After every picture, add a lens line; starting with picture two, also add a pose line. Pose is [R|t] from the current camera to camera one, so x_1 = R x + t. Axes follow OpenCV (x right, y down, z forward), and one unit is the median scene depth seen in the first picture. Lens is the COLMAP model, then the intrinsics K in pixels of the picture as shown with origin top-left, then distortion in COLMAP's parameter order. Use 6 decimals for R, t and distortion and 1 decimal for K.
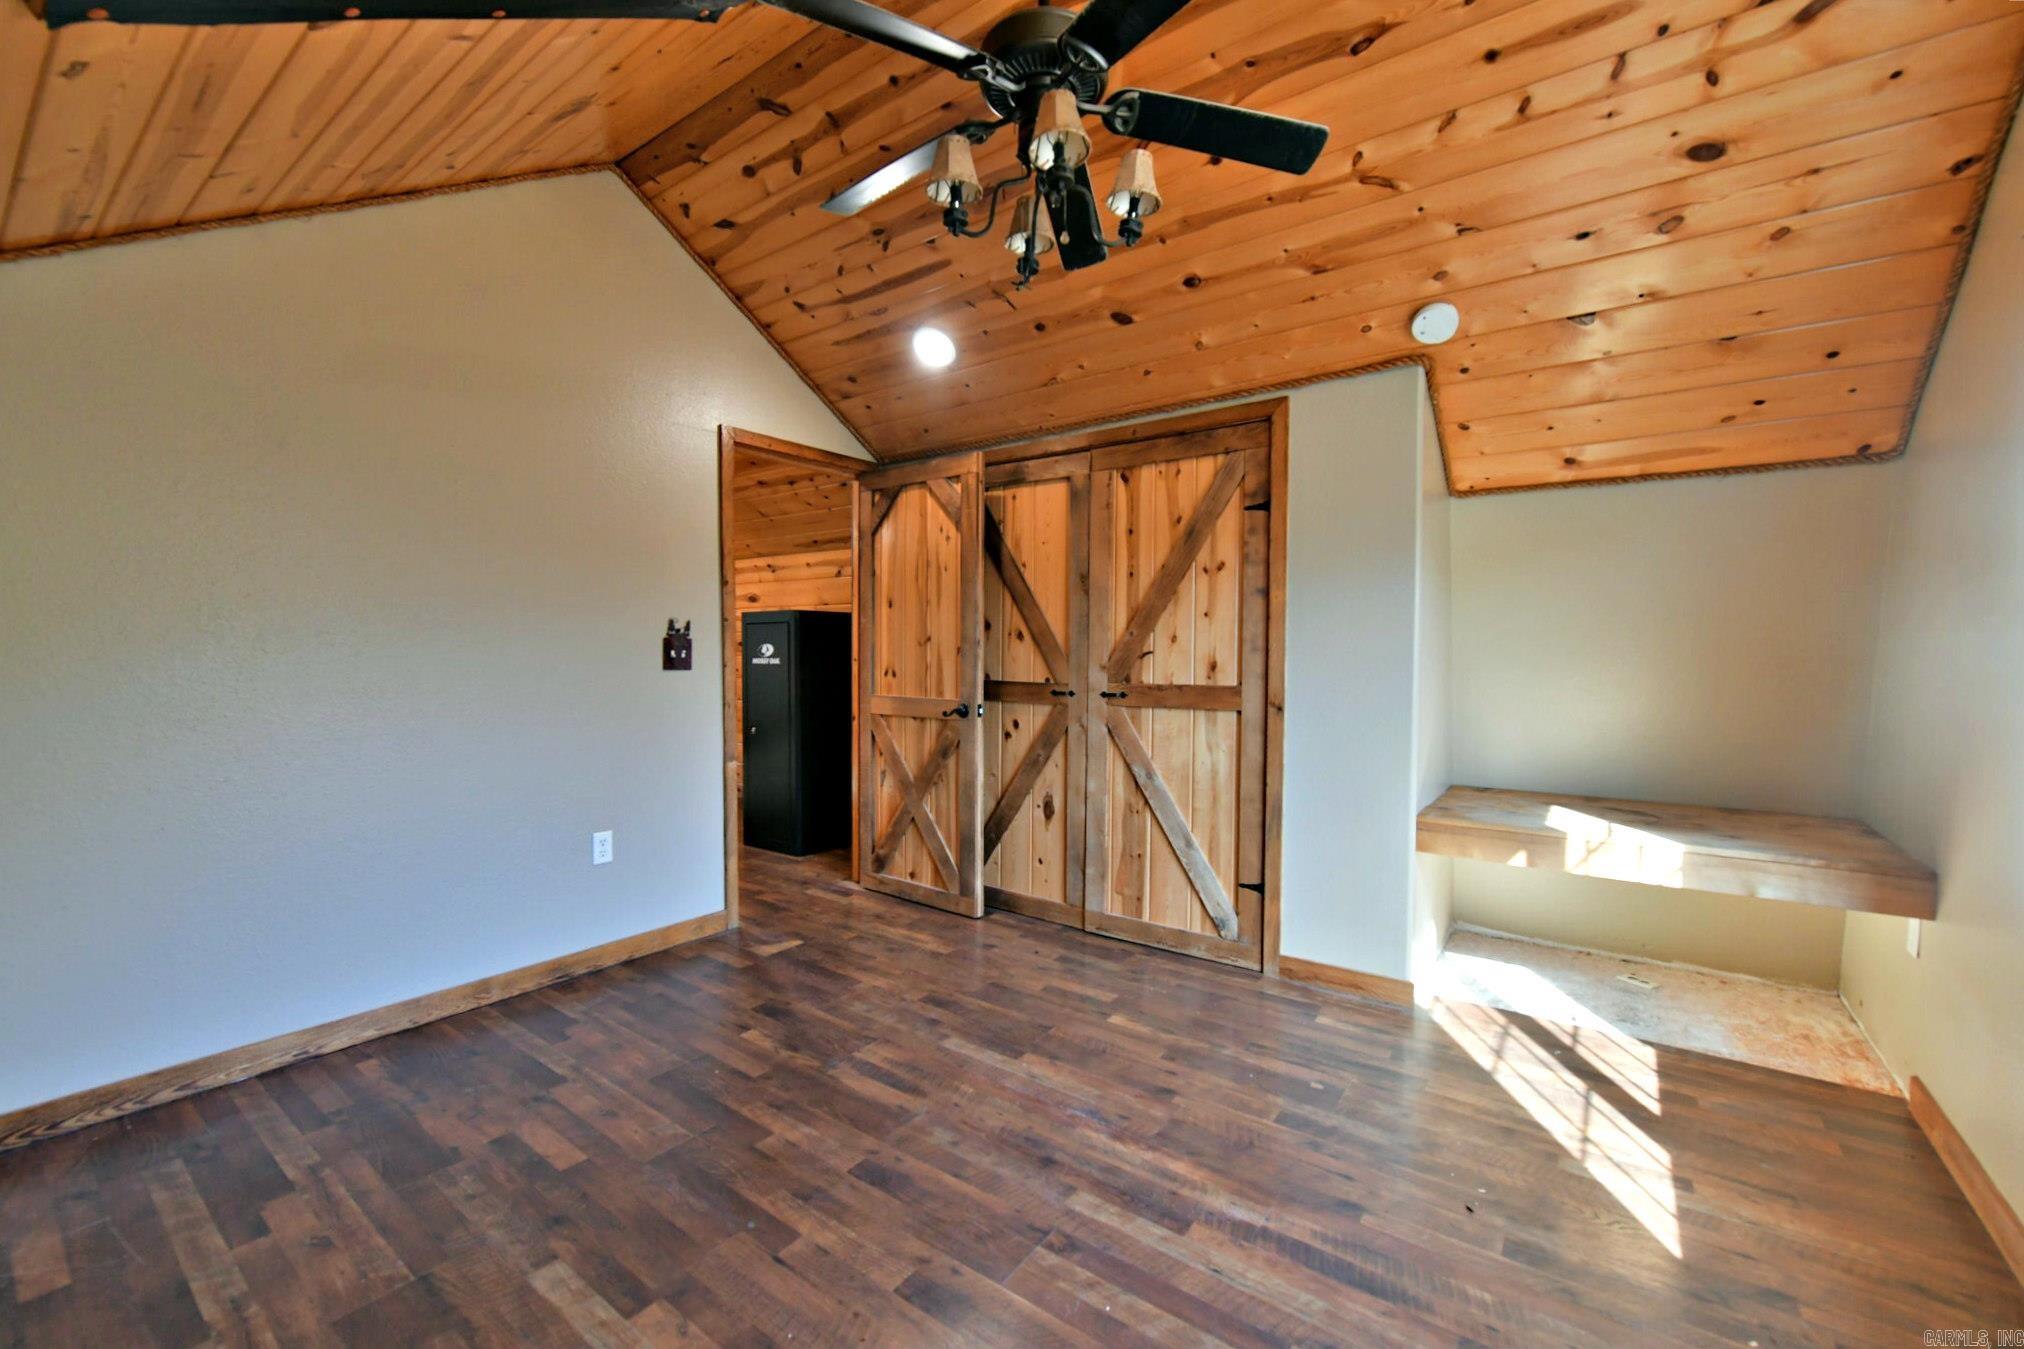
lens RADIAL K [[807.9, 0, 1014.2], [0, 807.9, 679.4], [0, 0, 1]] dist [-0.007061, -0.000669]
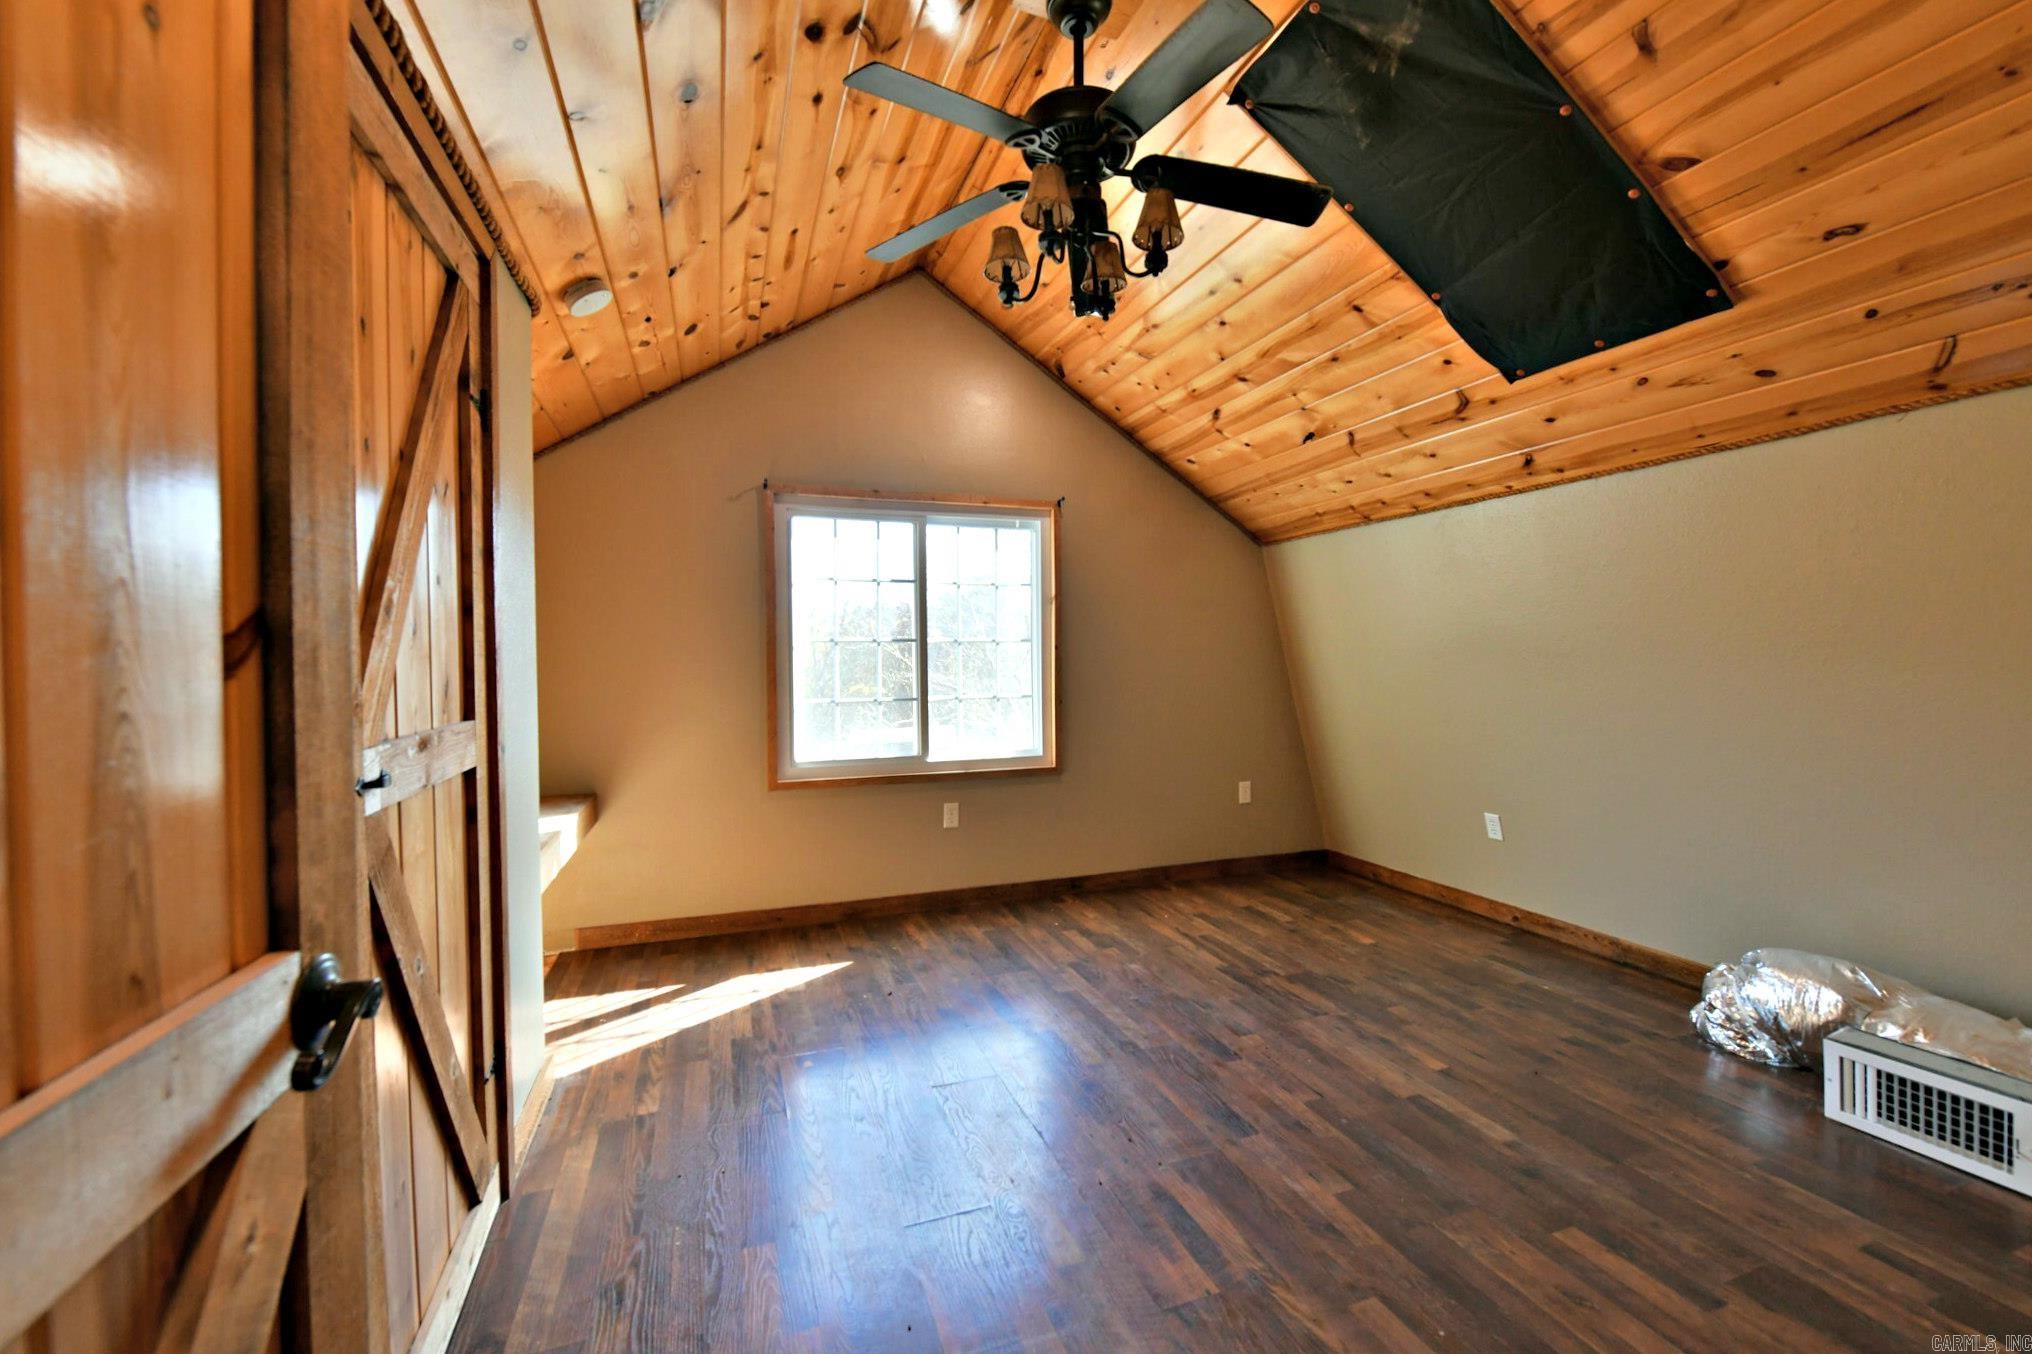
lens RADIAL K [[811.0, 0, 1018.2], [0, 811.0, 681.9], [0, 0, 1]] dist [-0.007061, -0.000669]
pose [[-0.826511, -0.013651, 0.562755, -0.502641], [0.021852, 0.998174, 0.056307, -0.062636], [-0.562496, 0.058836, -0.824704, 1.891232]]
